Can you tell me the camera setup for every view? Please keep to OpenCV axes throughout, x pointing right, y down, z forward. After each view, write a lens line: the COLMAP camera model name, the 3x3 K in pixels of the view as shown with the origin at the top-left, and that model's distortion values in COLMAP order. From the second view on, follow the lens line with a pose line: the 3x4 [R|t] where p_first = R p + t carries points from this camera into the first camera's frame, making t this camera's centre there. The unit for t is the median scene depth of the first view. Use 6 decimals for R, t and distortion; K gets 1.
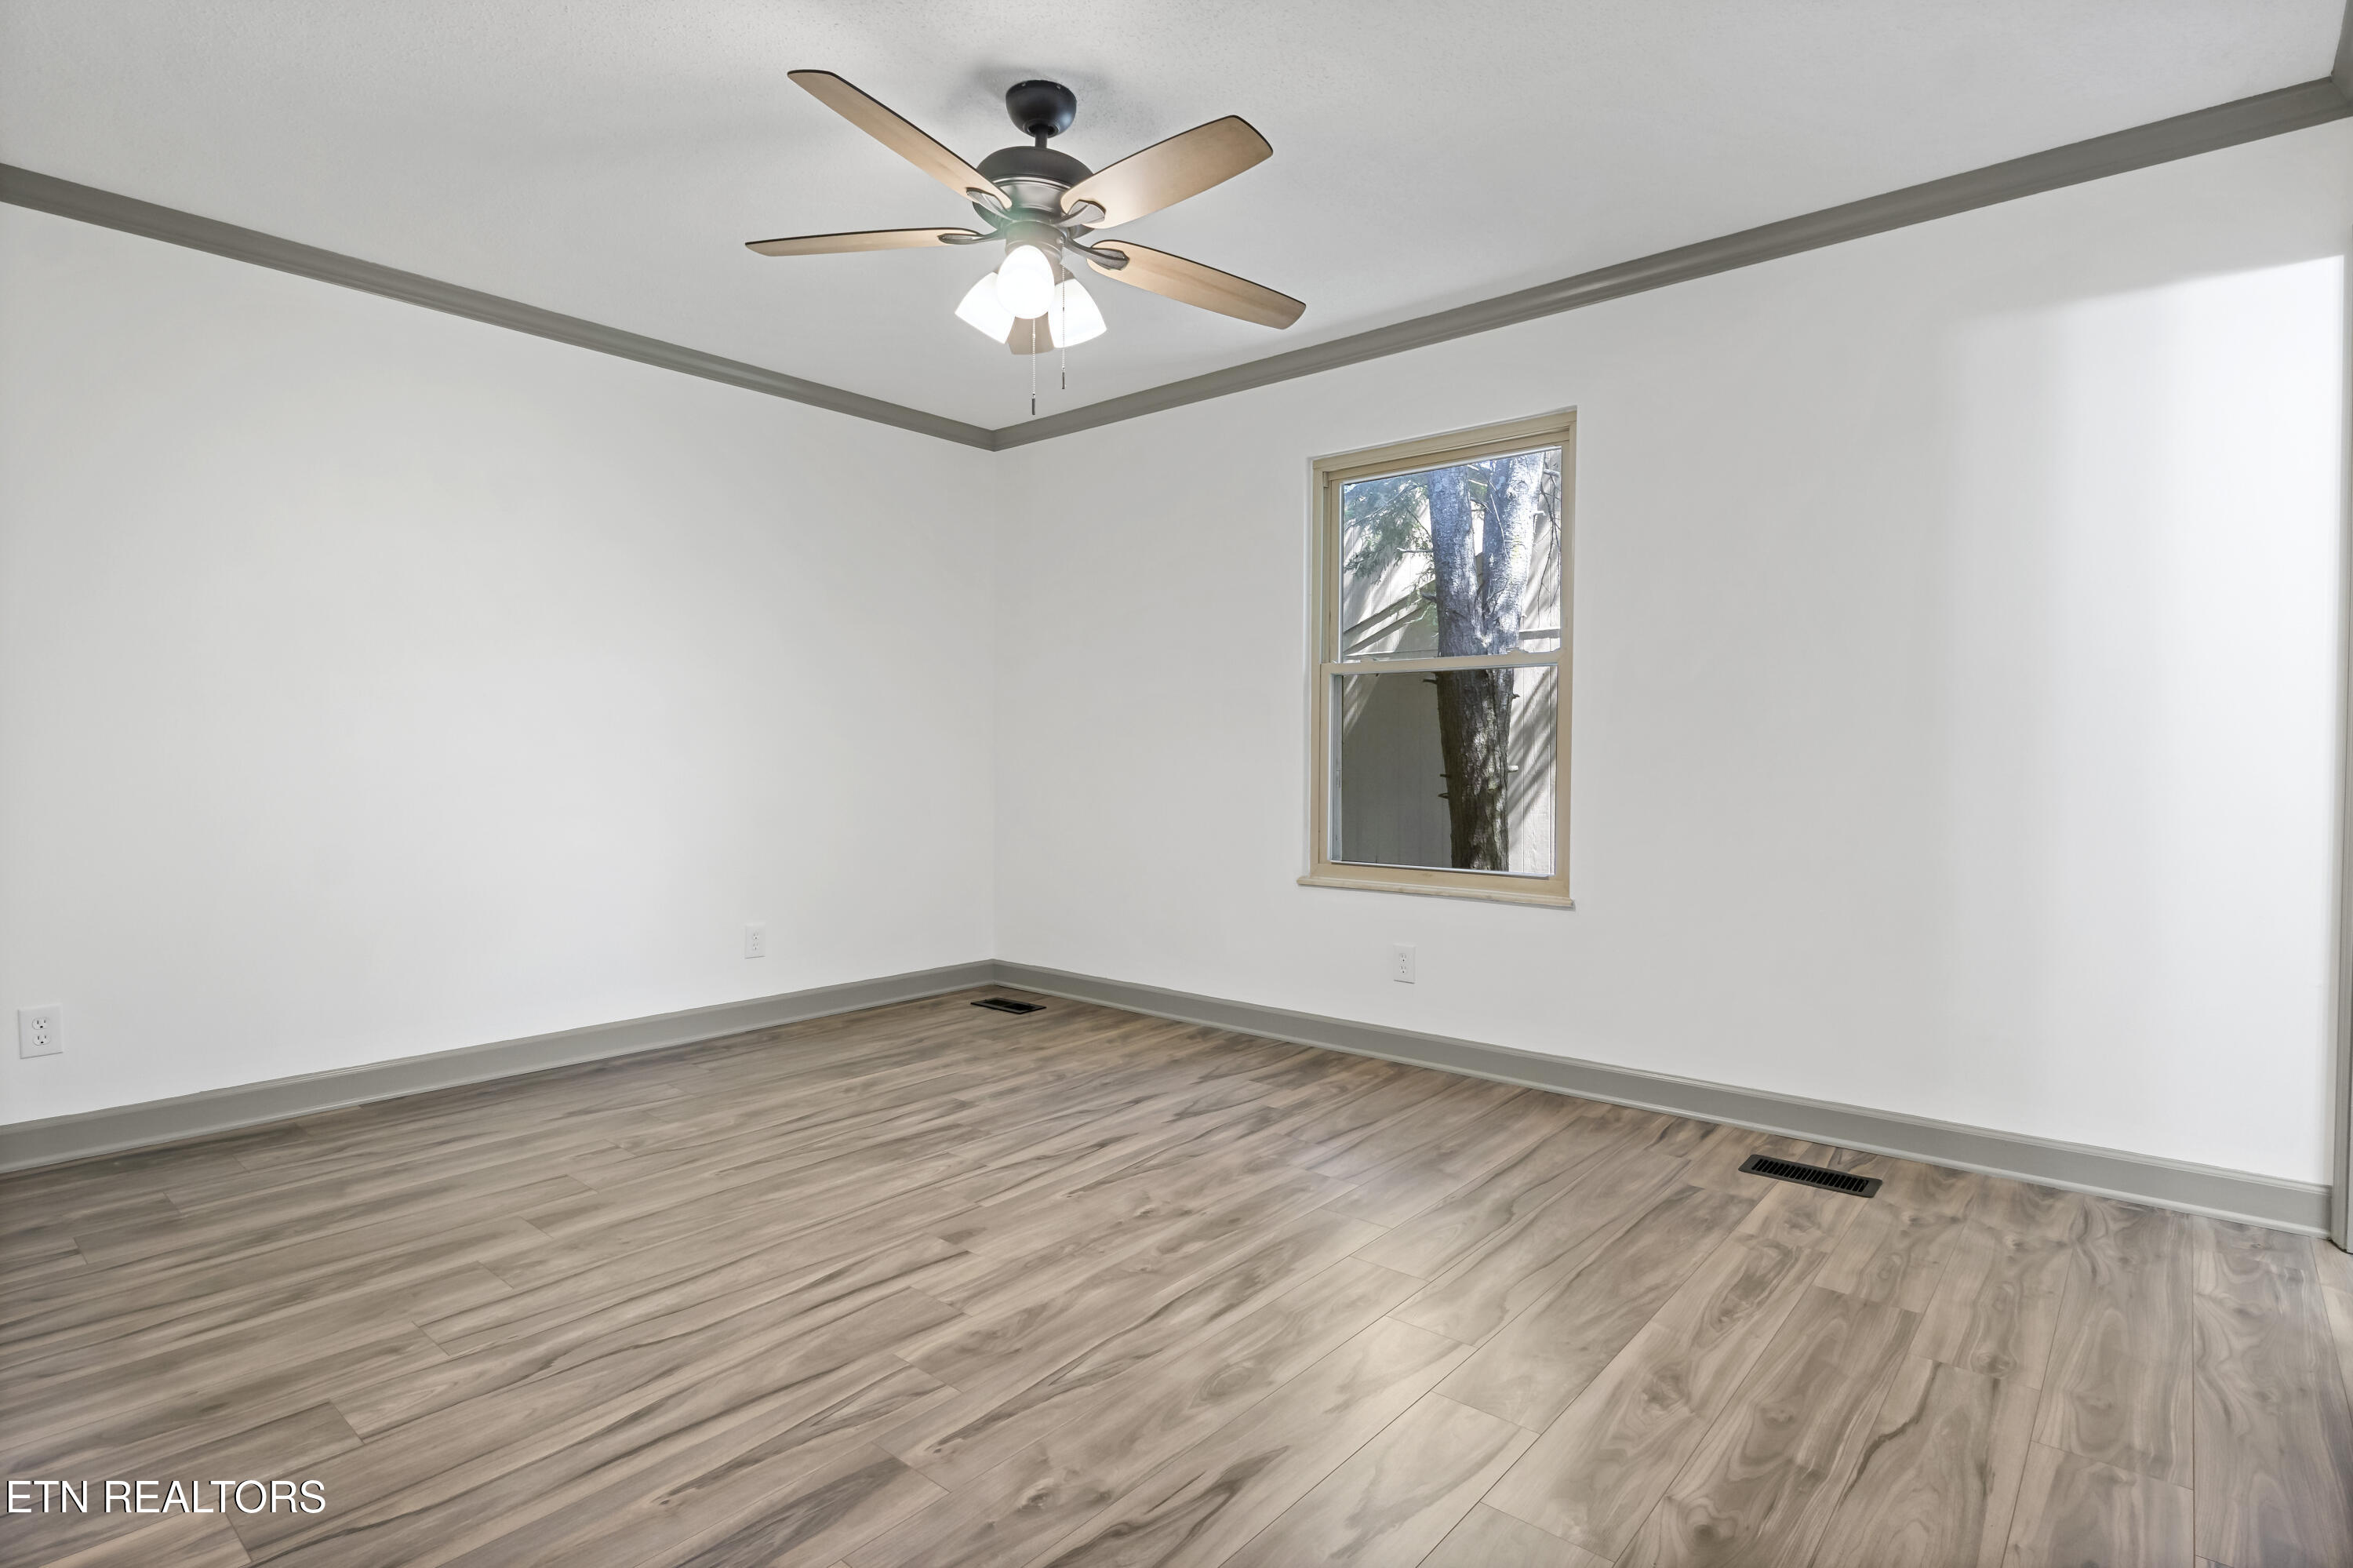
lens RADIAL K [[1202.1, 0, 1223.9], [0, 1202.1, 762.3], [0, 0, 1]] dist [-0.010997, 0.000137]
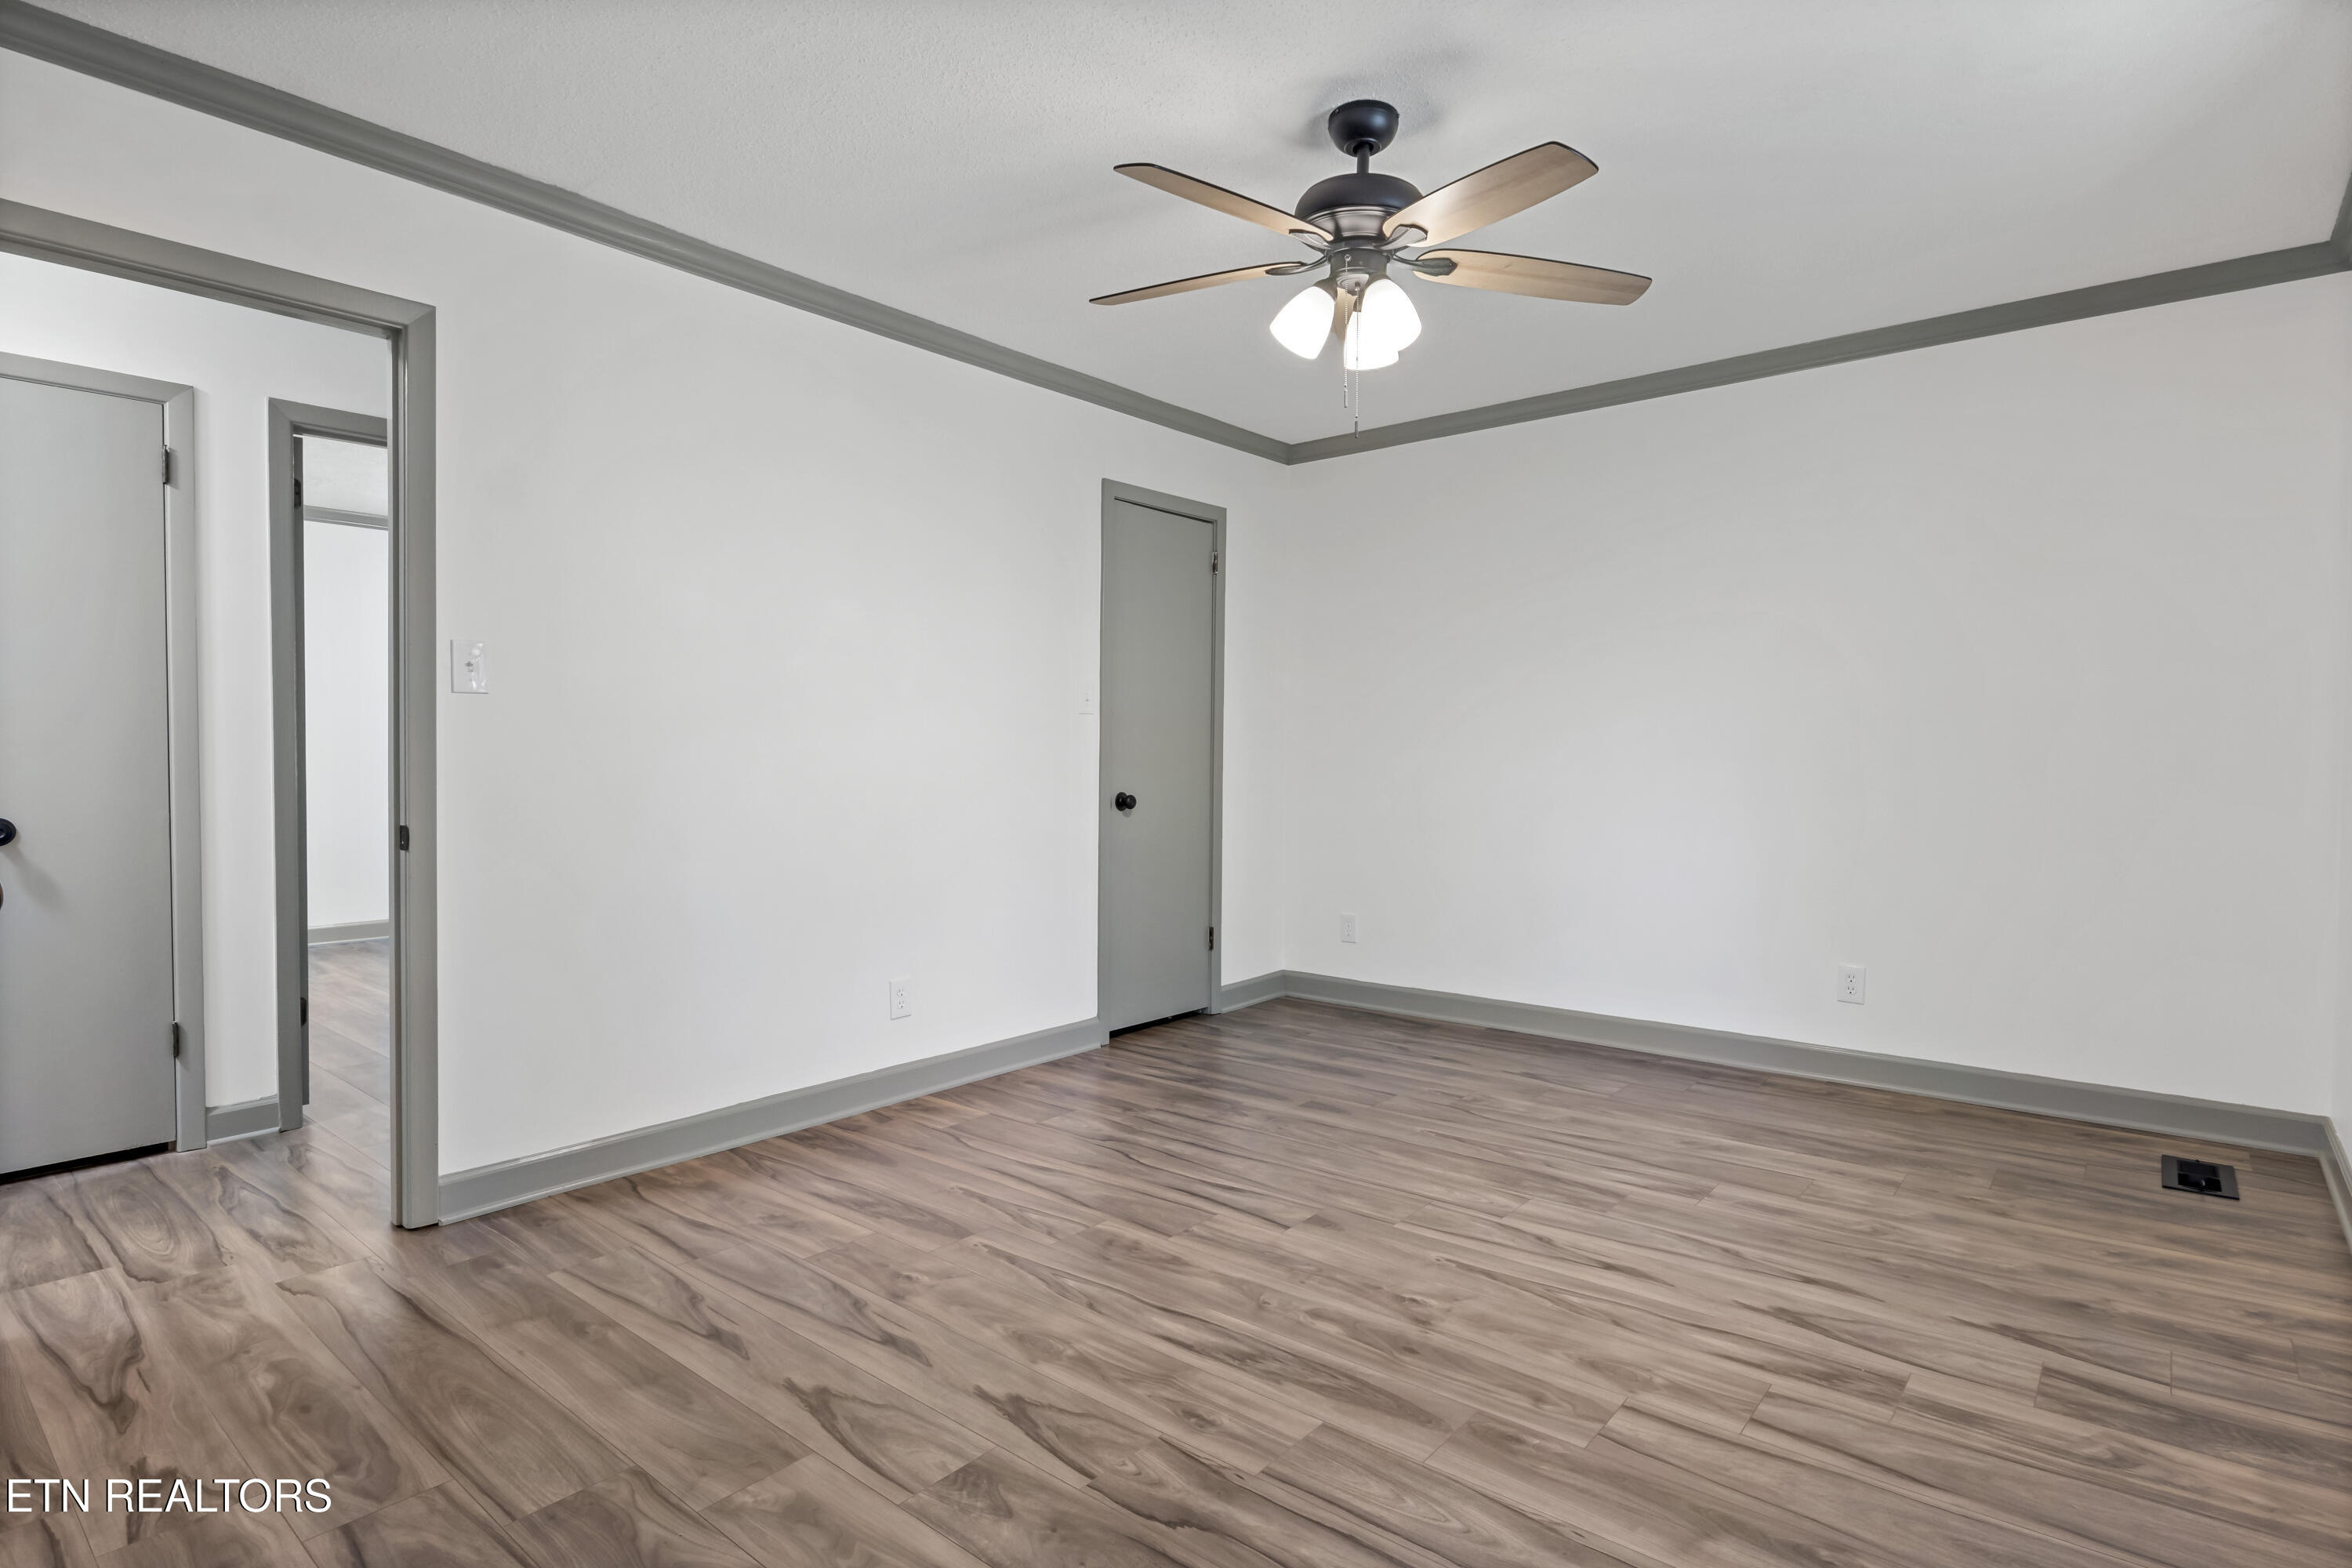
lens RADIAL K [[1201.5, 0, 1172.2], [0, 1201.5, 779.7], [0, 0, 1]] dist [-0.010997, 0.000137]
pose [[-0.024013, 0.019076, -0.999530, 0.702478], [-0.010688, 0.999756, 0.019337, -0.020173], [0.999655, 0.011147, -0.023803, 0.723897]]
